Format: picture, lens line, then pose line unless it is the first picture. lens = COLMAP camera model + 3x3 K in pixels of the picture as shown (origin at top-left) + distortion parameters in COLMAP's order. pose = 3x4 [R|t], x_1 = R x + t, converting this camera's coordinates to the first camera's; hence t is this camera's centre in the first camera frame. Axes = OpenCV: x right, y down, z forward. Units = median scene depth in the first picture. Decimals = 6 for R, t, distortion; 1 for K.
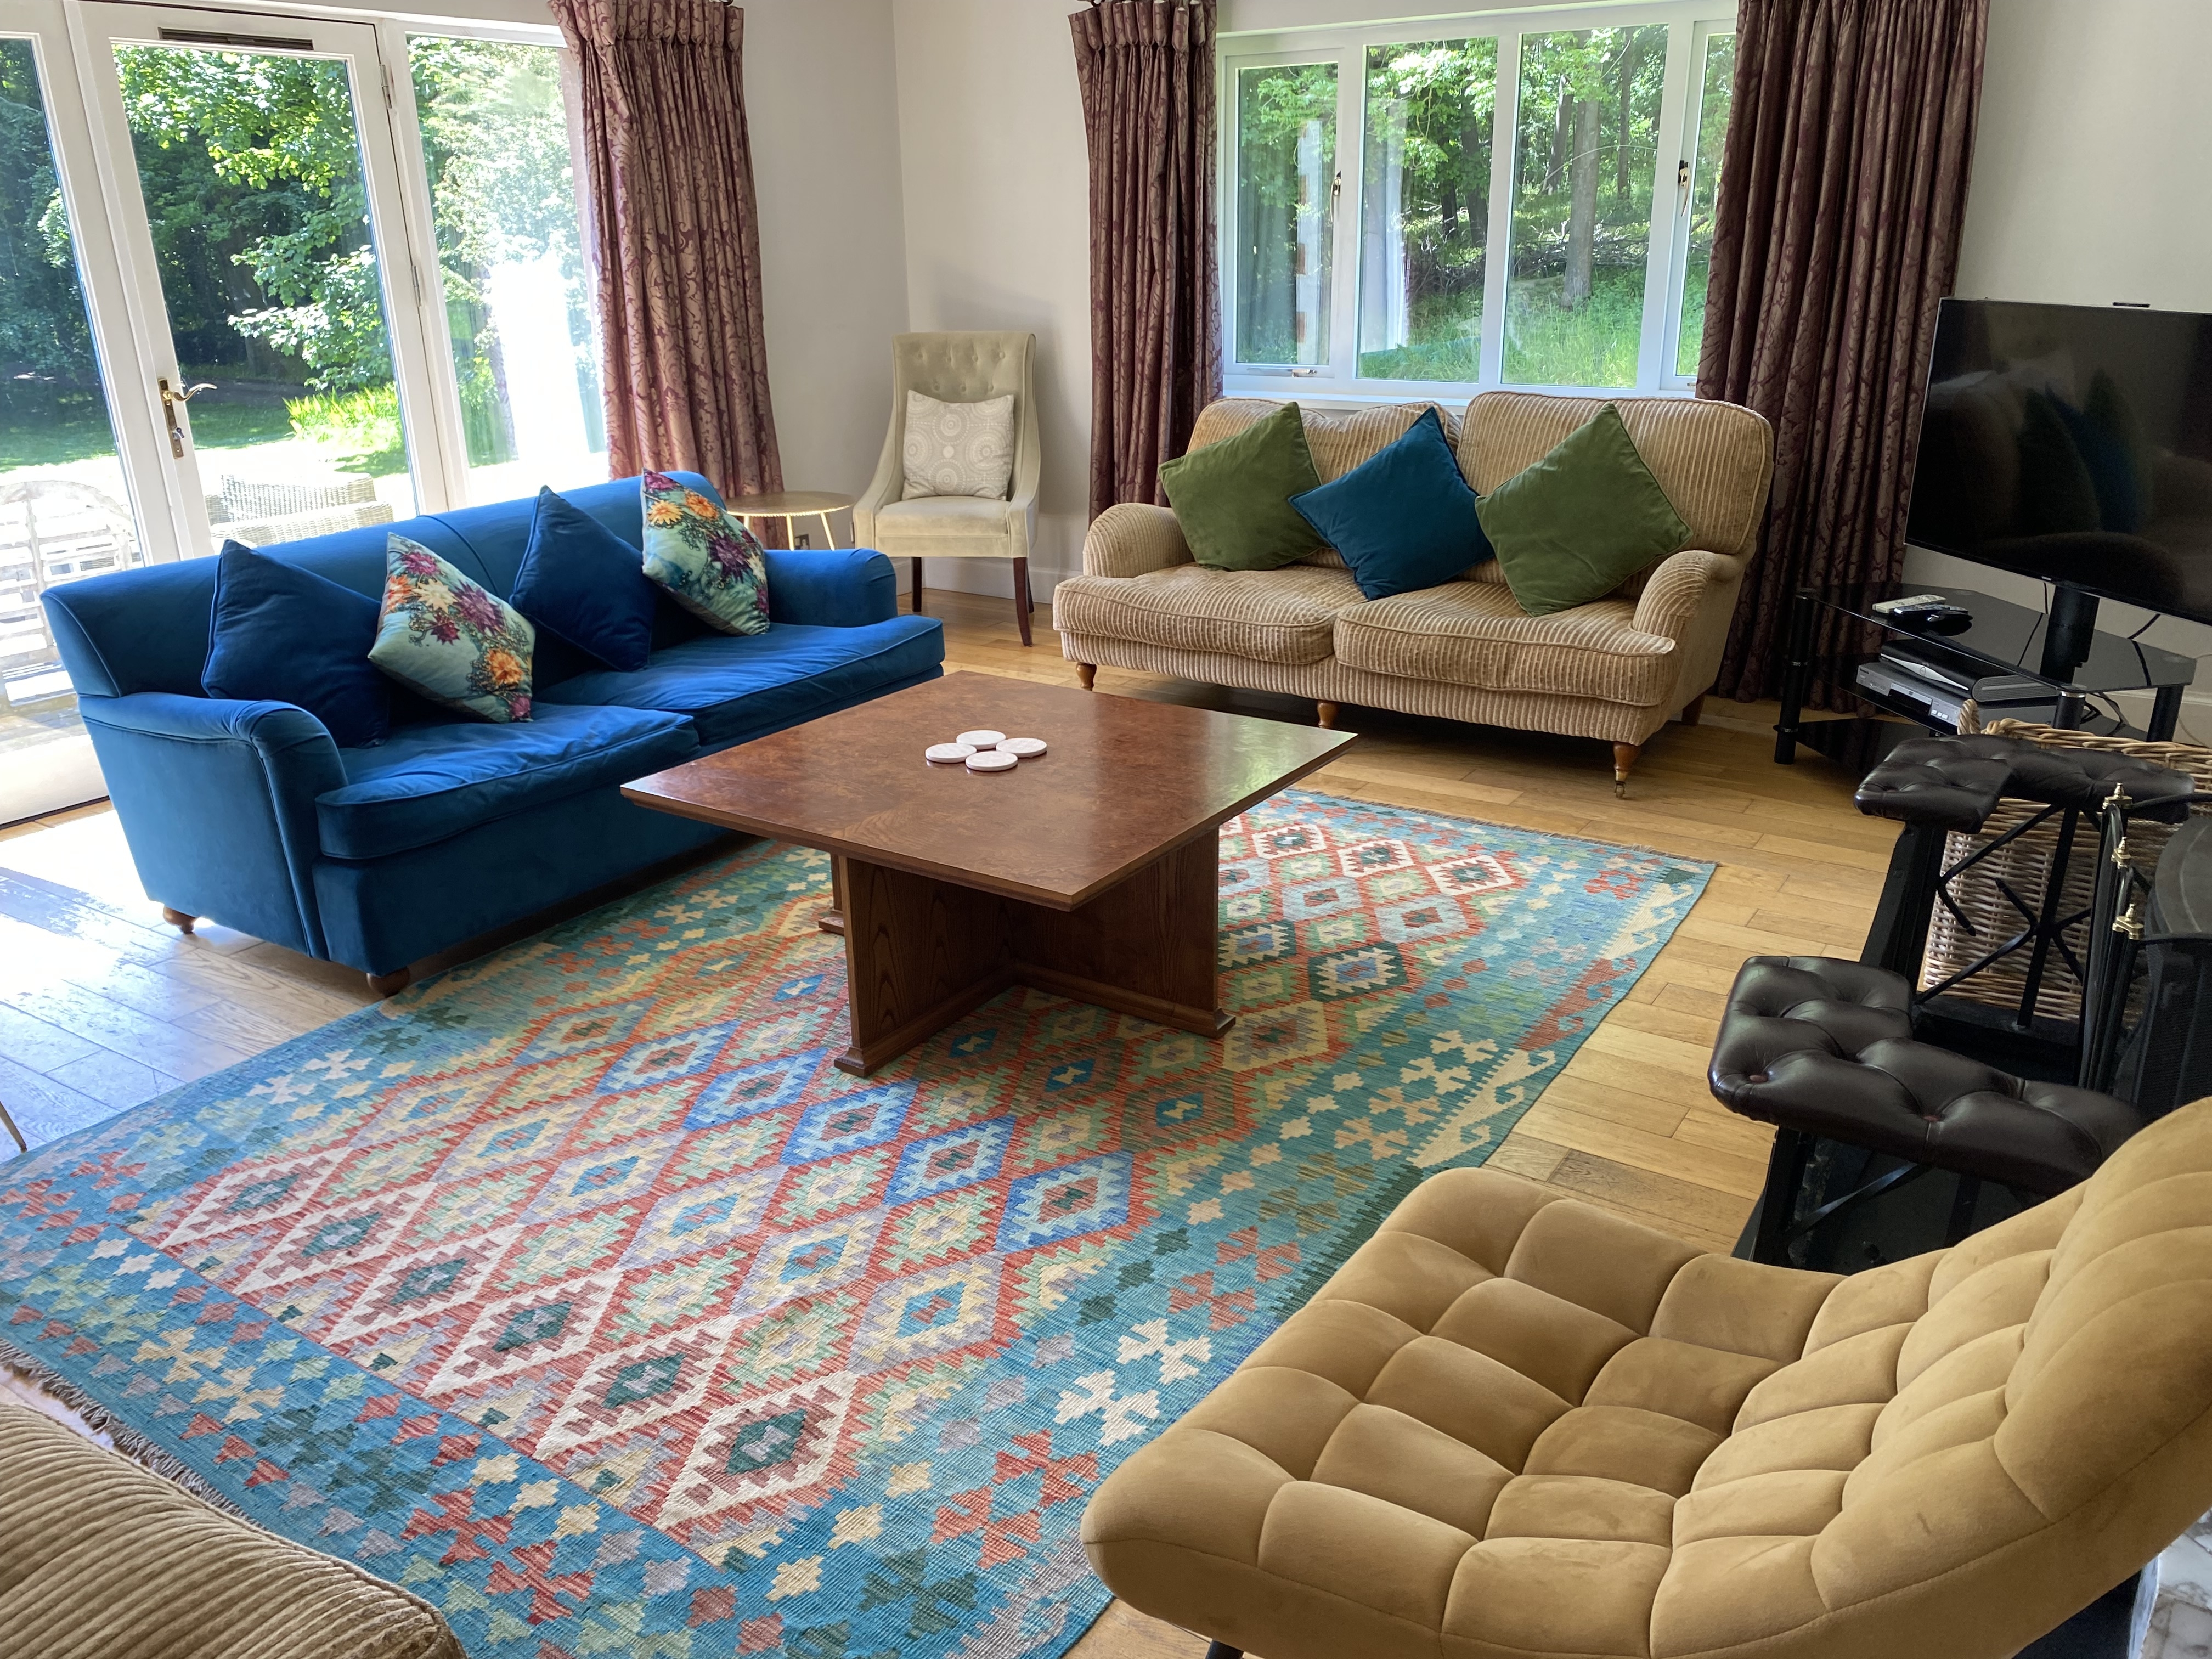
lens RADIAL K [[1702.8, 0, 1103.1], [0, 1702.8, 831.6], [0, 0, 1]] dist [0.049912, -0.056590]
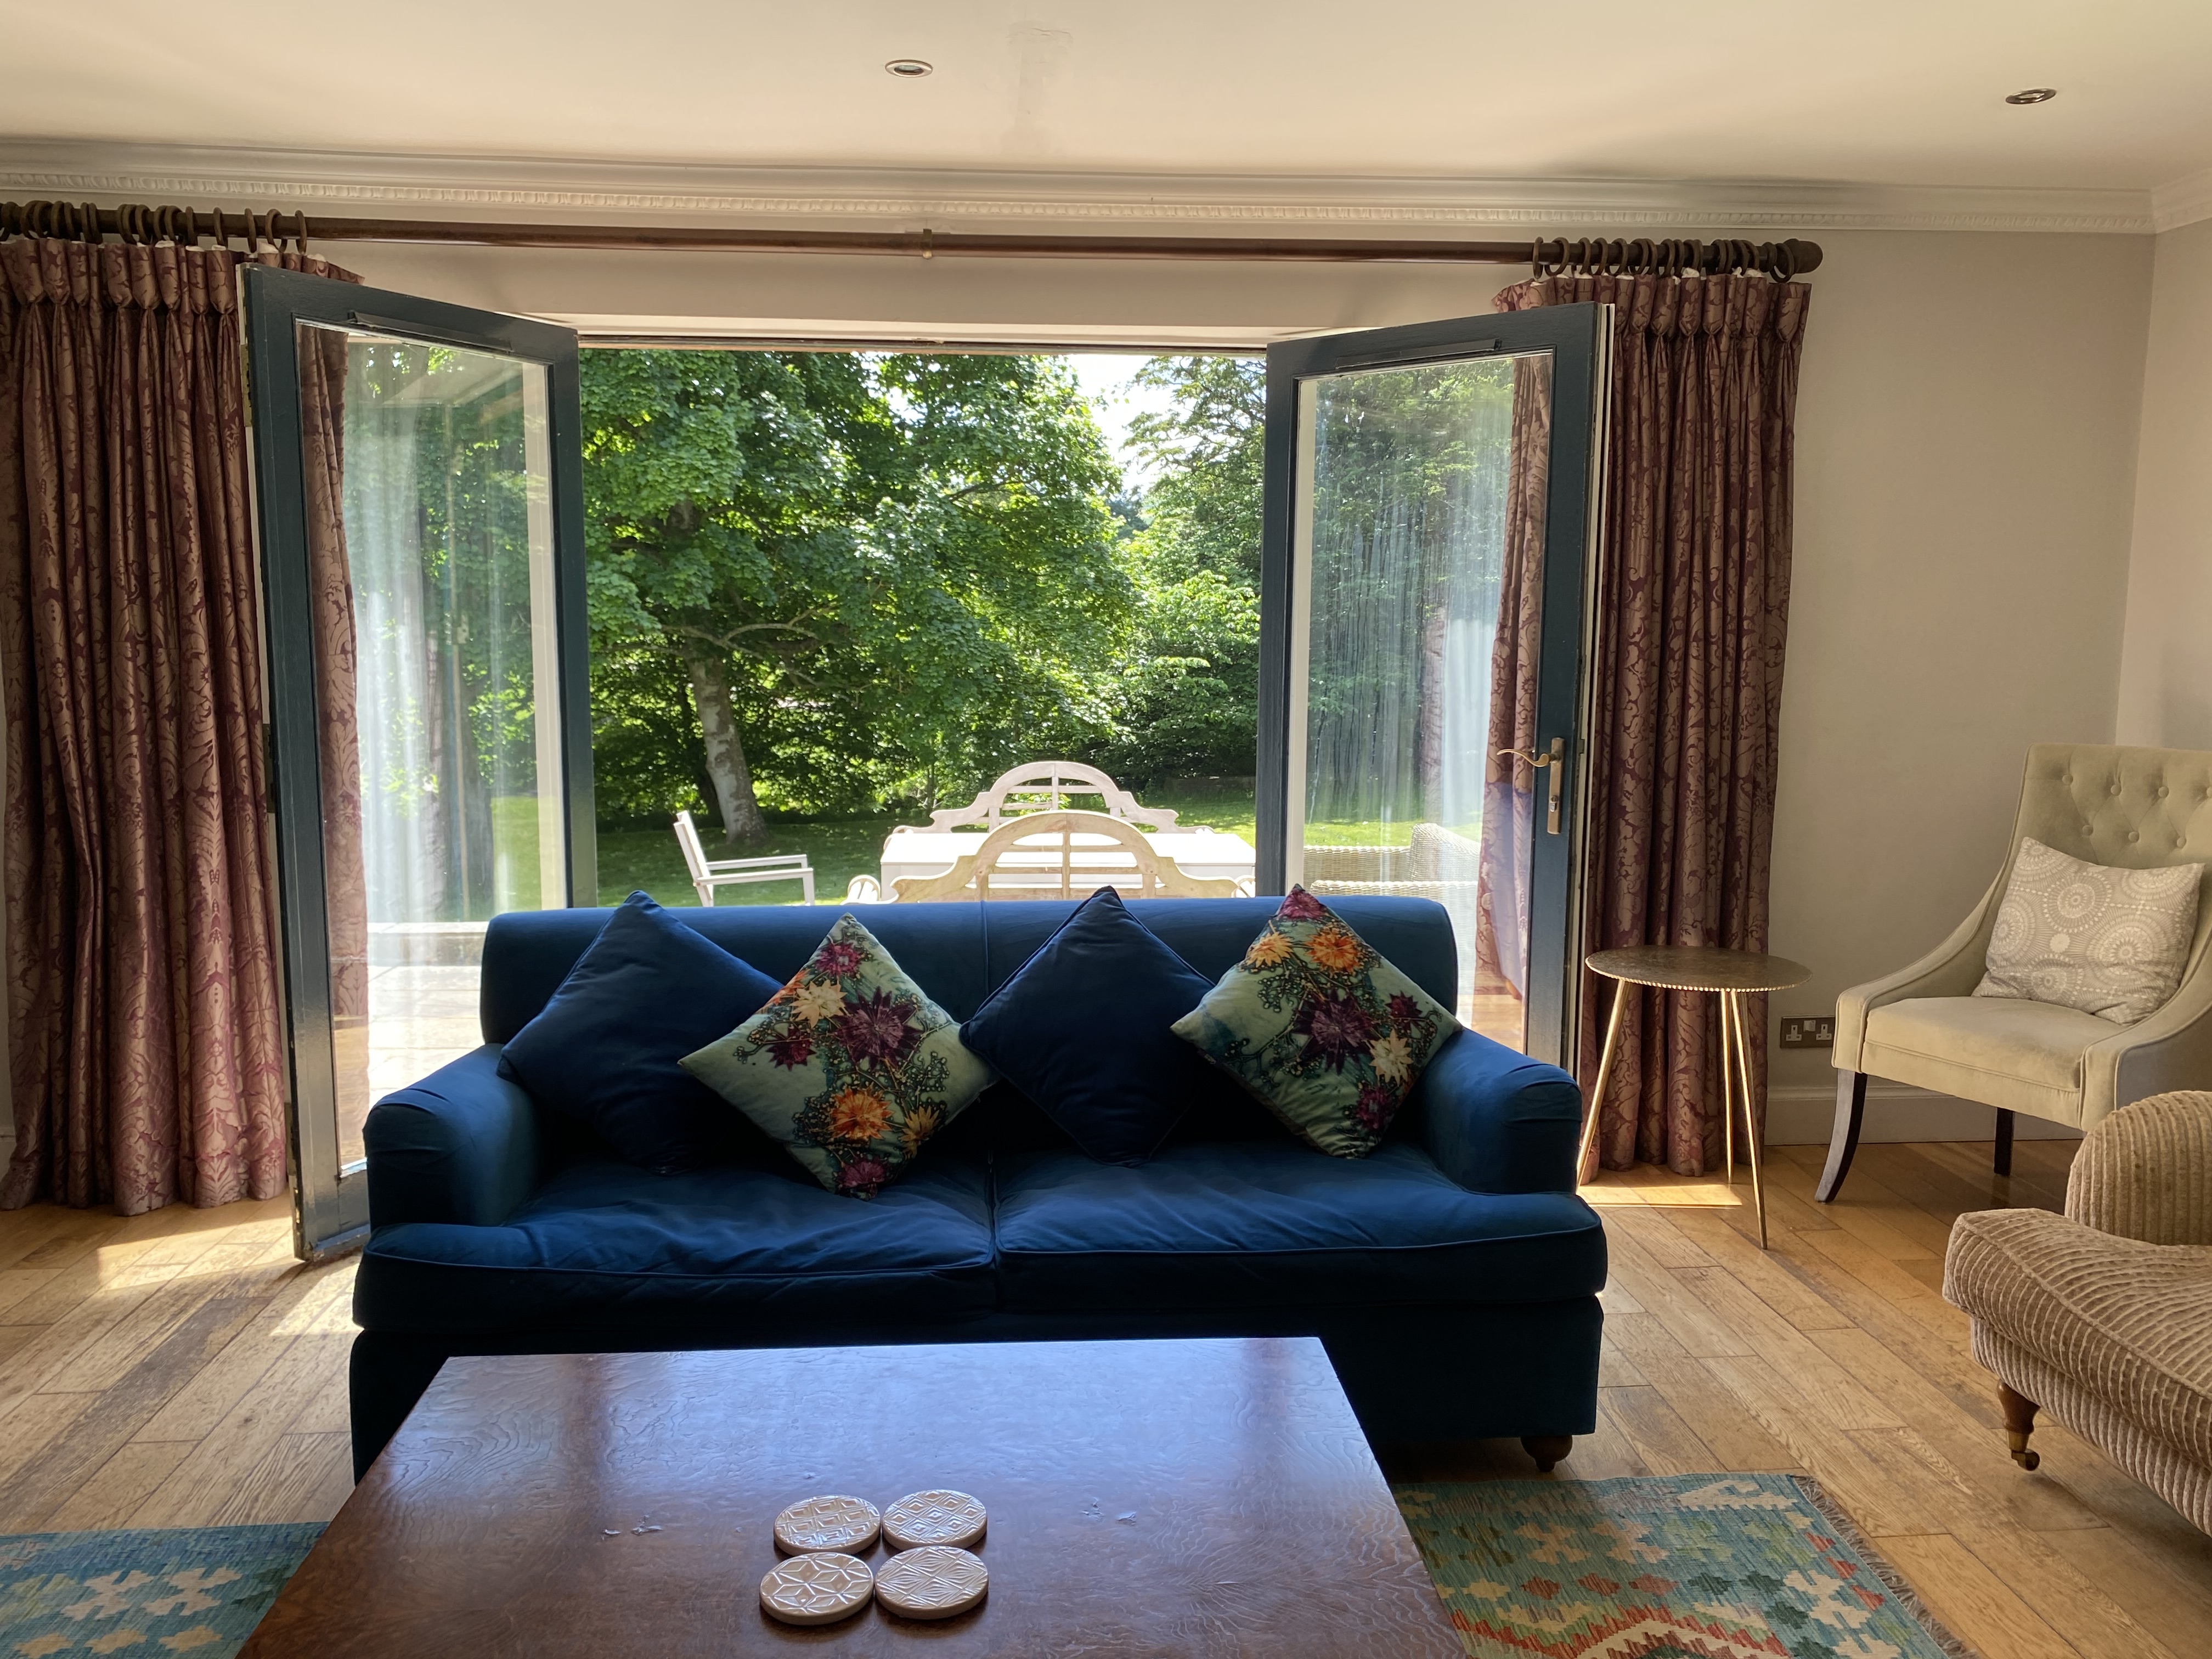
lens RADIAL K [[1702.8, 0, 1109.8], [0, 1702.8, 823.1], [0, 0, 1]] dist [0.049912, -0.056590]
pose [[0.615168, 0.118406, -0.779454, 0.233400], [-0.284492, 0.955385, -0.079398, -0.162426], [0.735277, 0.270591, 0.621408, 0.512122]]
